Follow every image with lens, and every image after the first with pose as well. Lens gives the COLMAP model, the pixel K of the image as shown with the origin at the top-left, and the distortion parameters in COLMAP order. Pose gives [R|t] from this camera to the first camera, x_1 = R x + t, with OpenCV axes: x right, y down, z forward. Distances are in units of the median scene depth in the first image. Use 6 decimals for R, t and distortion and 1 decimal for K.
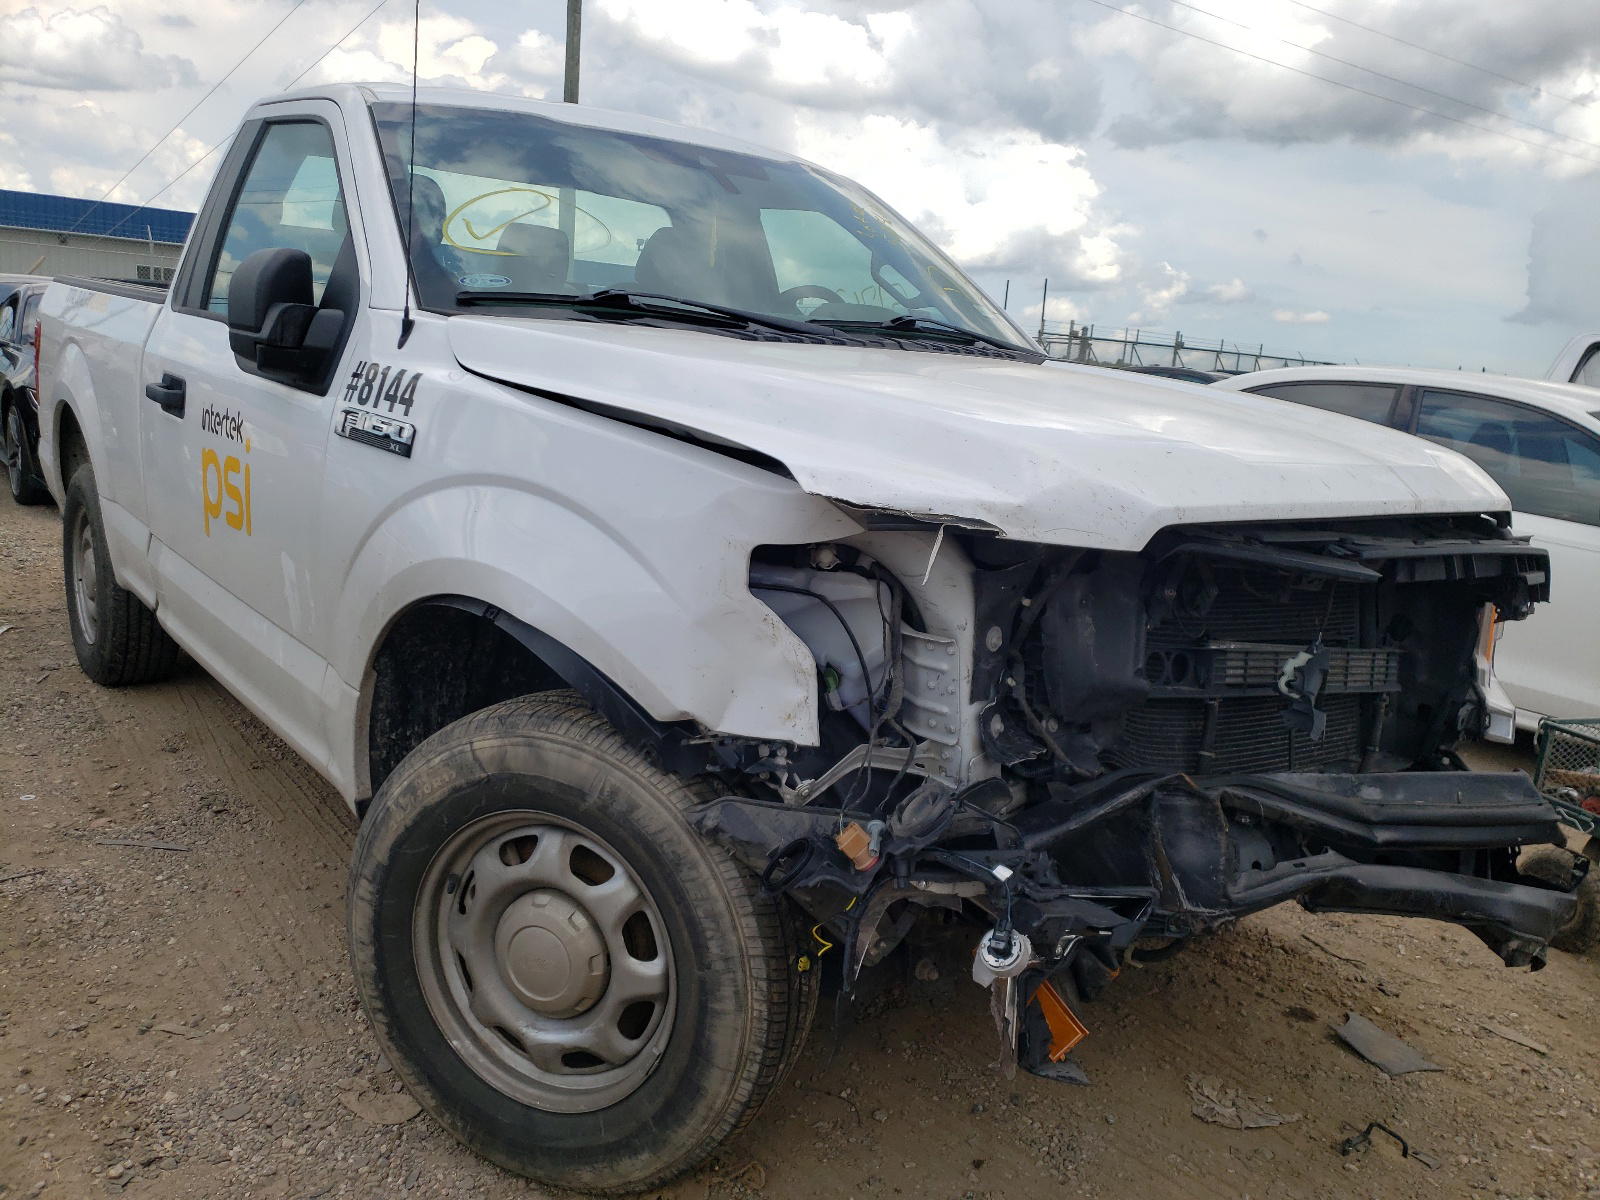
lens RADIAL K [[1166.5, 0, 800.0], [0, 1166.5, 600.0], [0, 0, 1]] dist [0.038735, -0.041376]
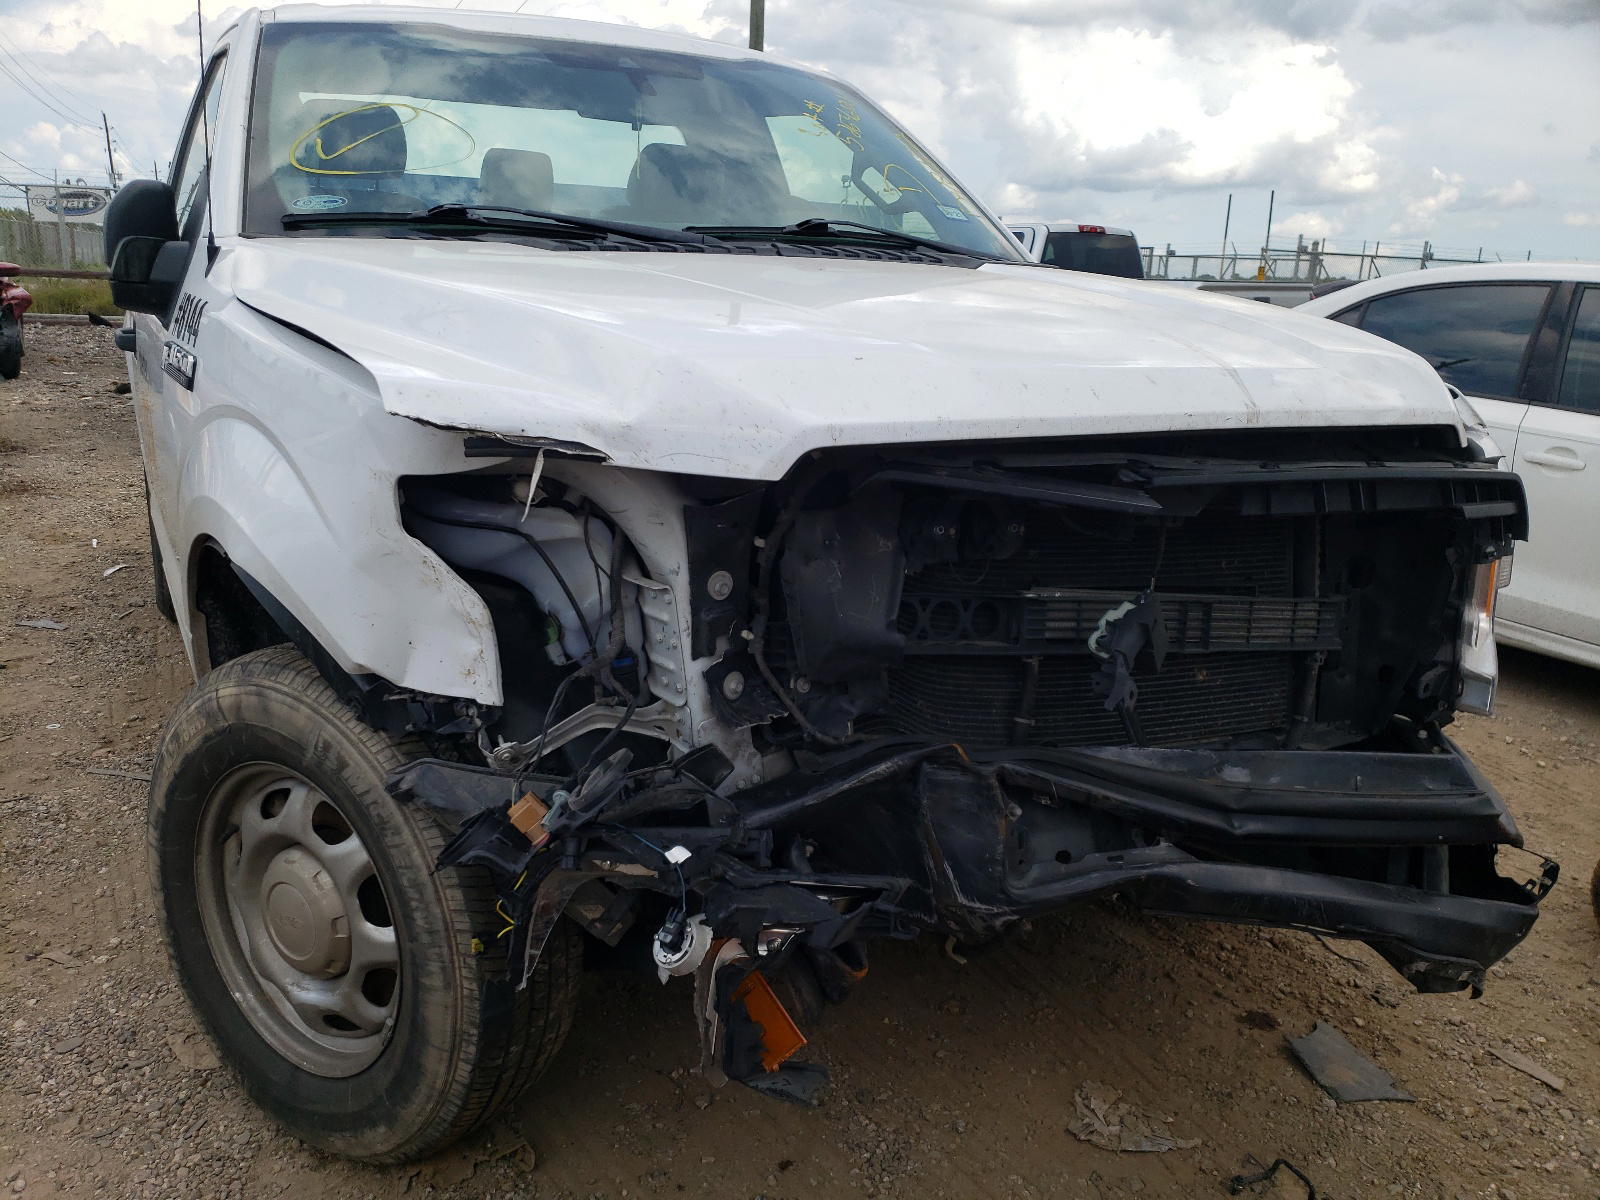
lens RADIAL K [[1166.5, 0, 800.0], [0, 1166.5, 600.0], [0, 0, 1]] dist [0.038735, -0.041376]
pose [[0.982434, 0.007908, -0.186443, 0.354730], [0.001526, 0.998728, 0.050407, 0.001119], [0.186604, -0.049806, 0.981172, 0.150673]]
